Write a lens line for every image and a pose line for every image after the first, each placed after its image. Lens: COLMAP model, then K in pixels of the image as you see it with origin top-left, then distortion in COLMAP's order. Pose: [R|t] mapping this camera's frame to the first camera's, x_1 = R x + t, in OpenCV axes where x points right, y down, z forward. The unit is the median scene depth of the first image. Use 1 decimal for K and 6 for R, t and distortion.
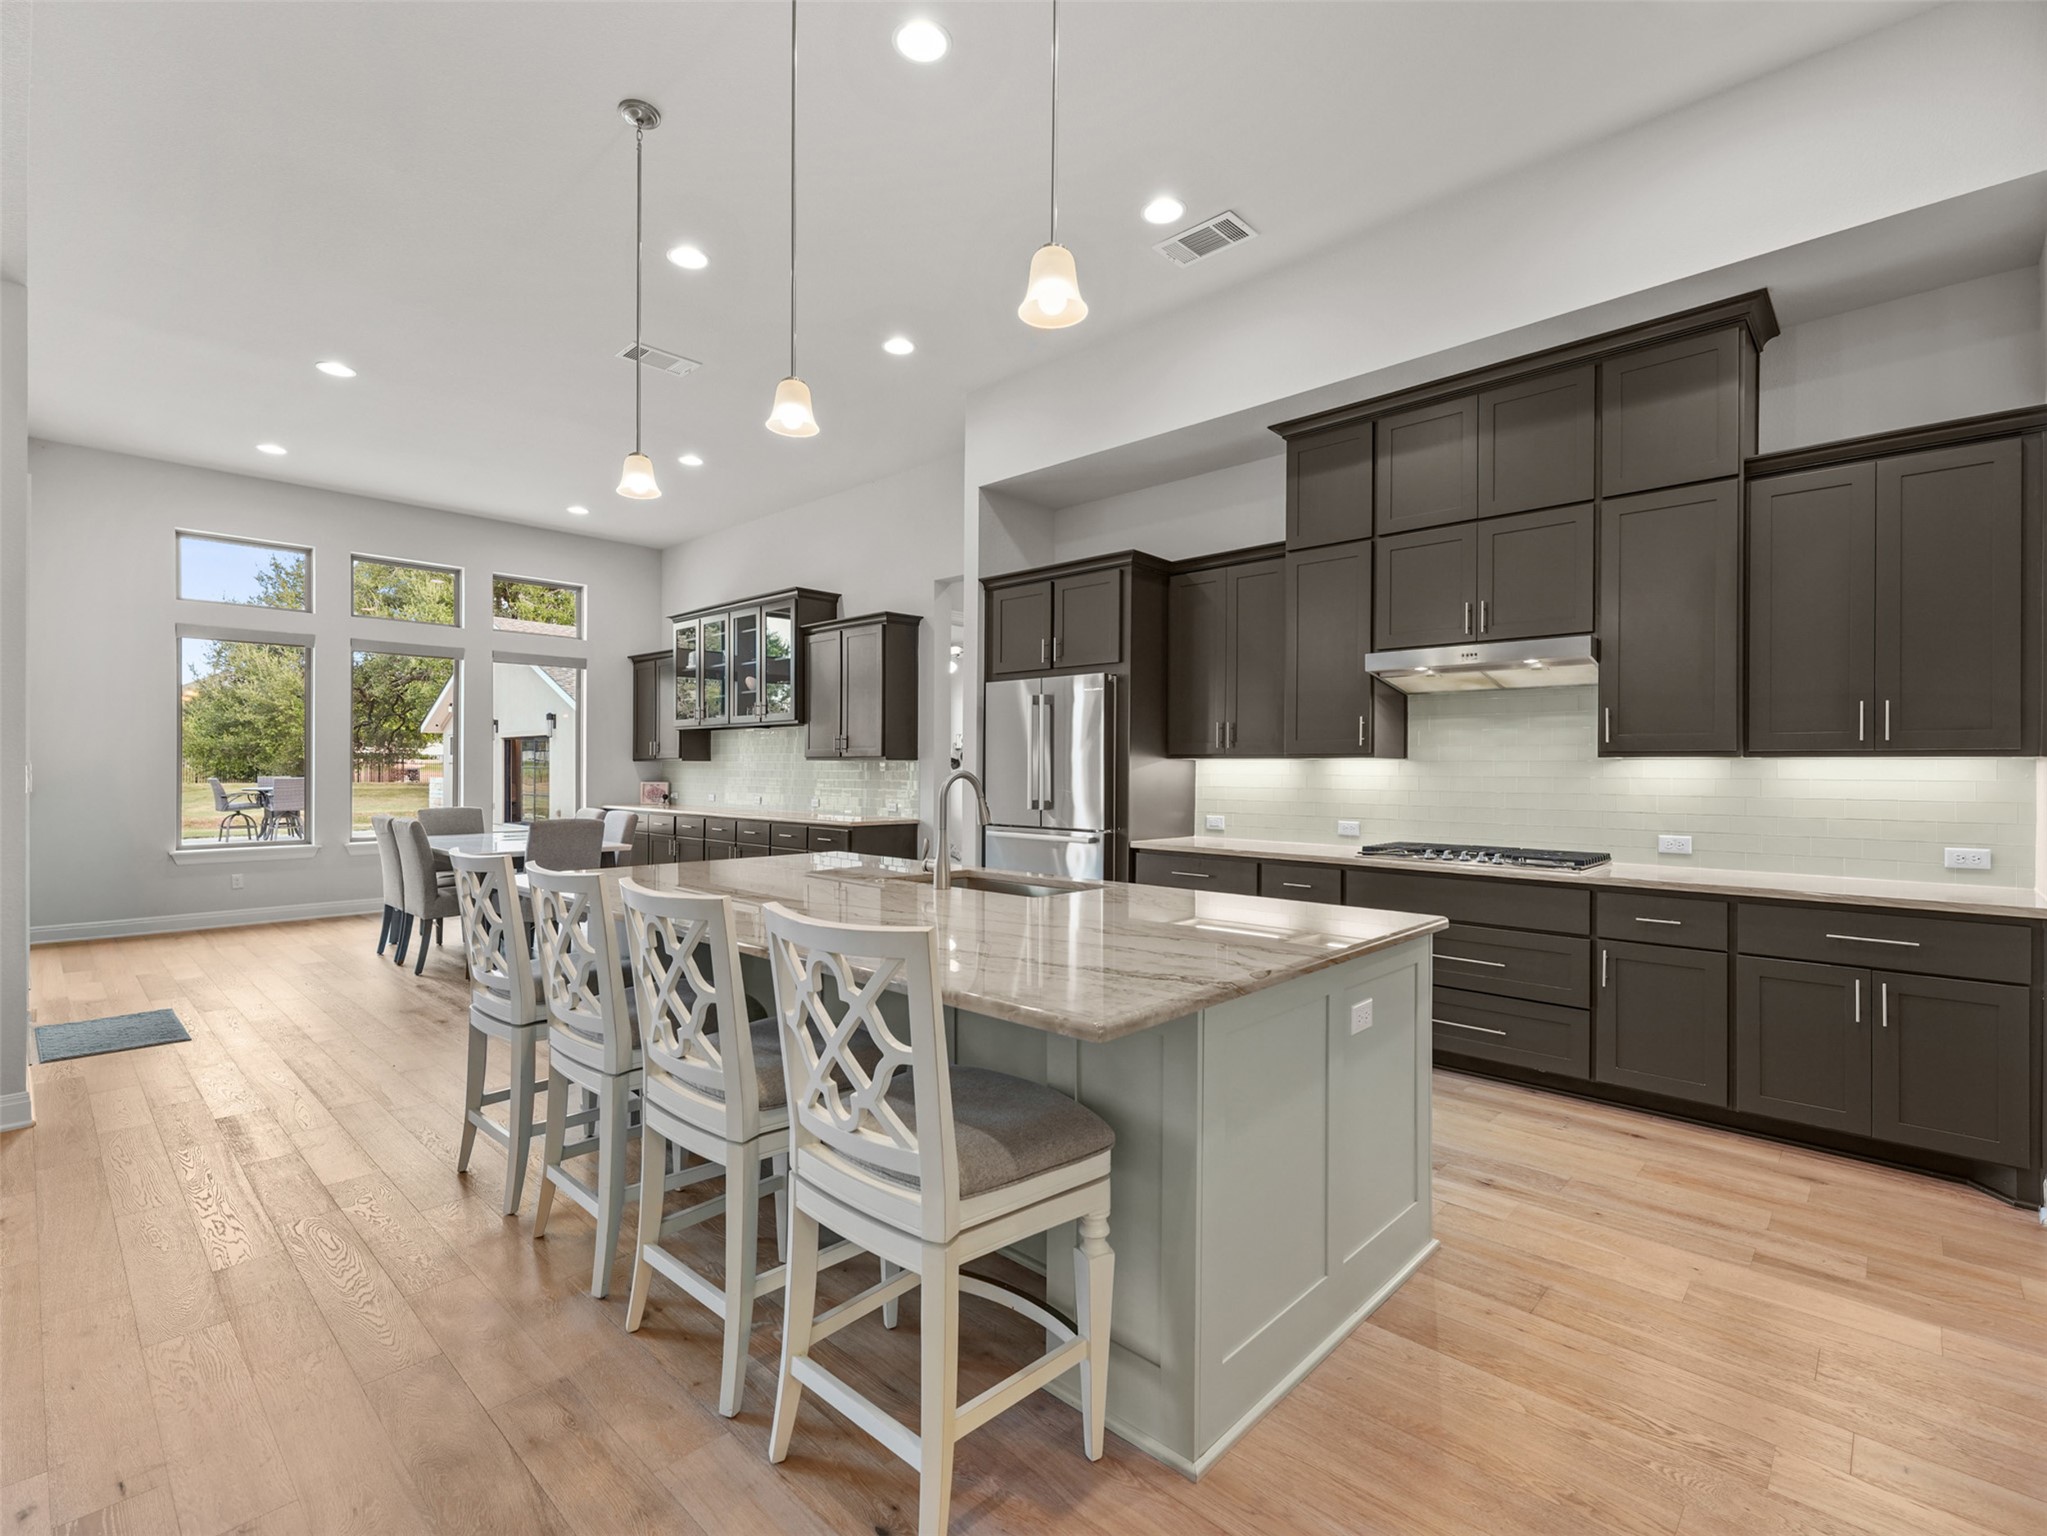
lens RADIAL K [[944.4, 0, 1036.2], [0, 944.4, 765.9], [0, 0, 1]] dist [-0.022987, 0.001614]
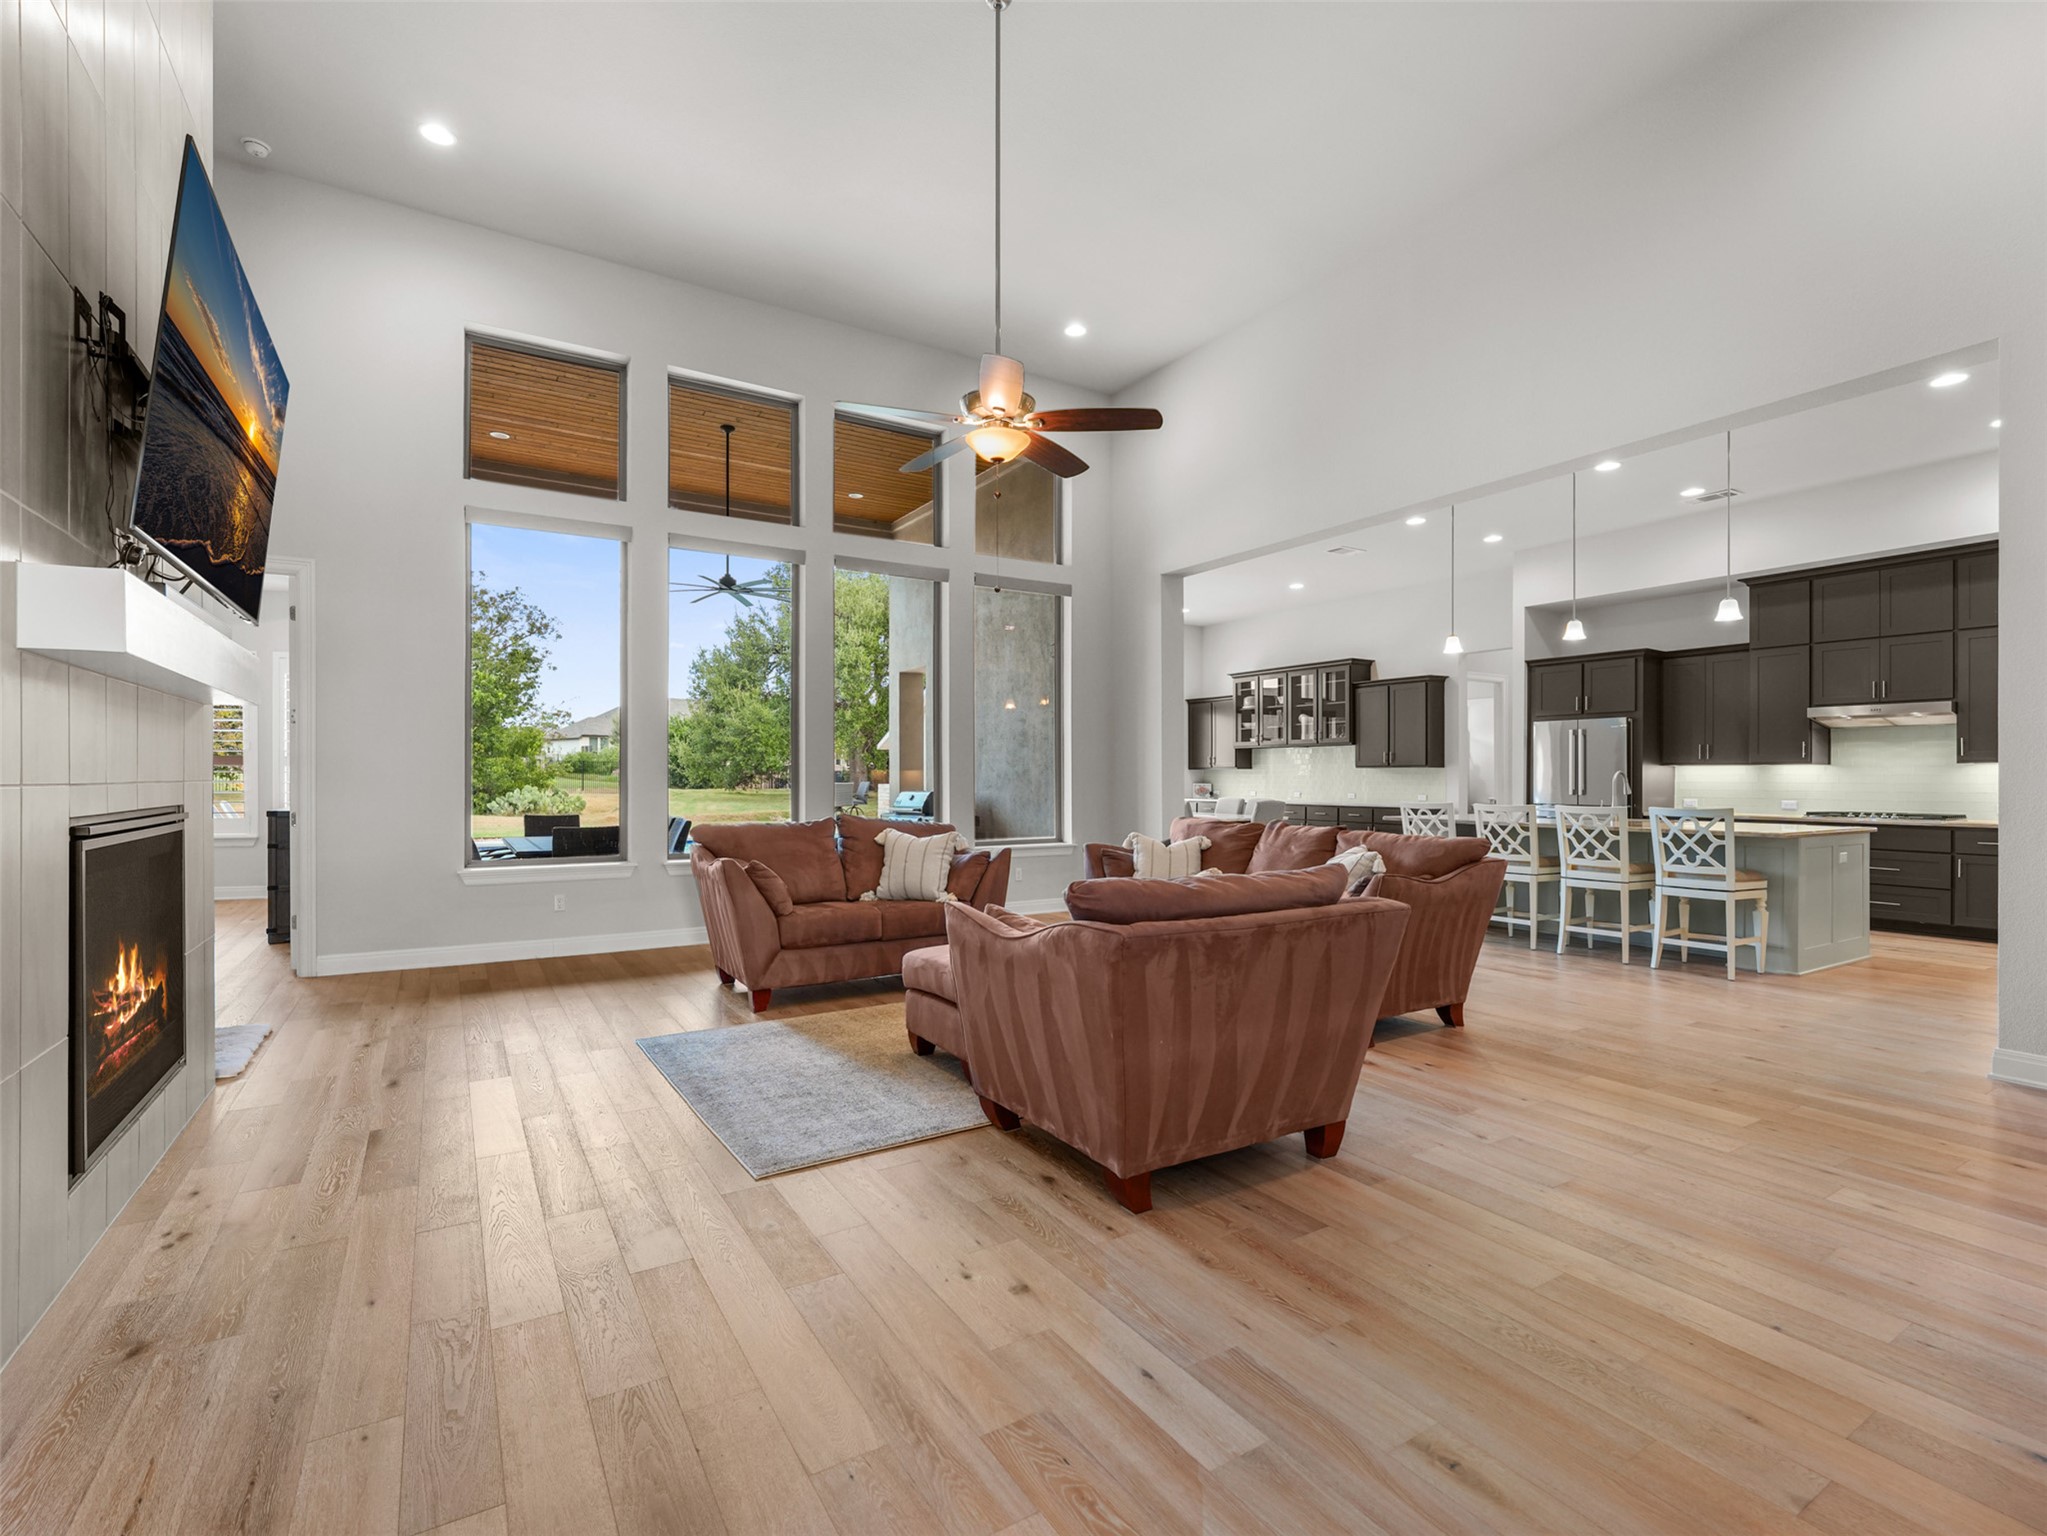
lens RADIAL K [[944.4, 0, 1006.1], [0, 944.4, 771.0], [0, 0, 1]] dist [-0.022987, 0.001614]
pose [[0.958802, -0.002458, -0.284063, -0.583747], [0.000704, 0.999980, -0.006278, 0.013905], [0.284073, 0.005819, 0.958785, -1.092155]]
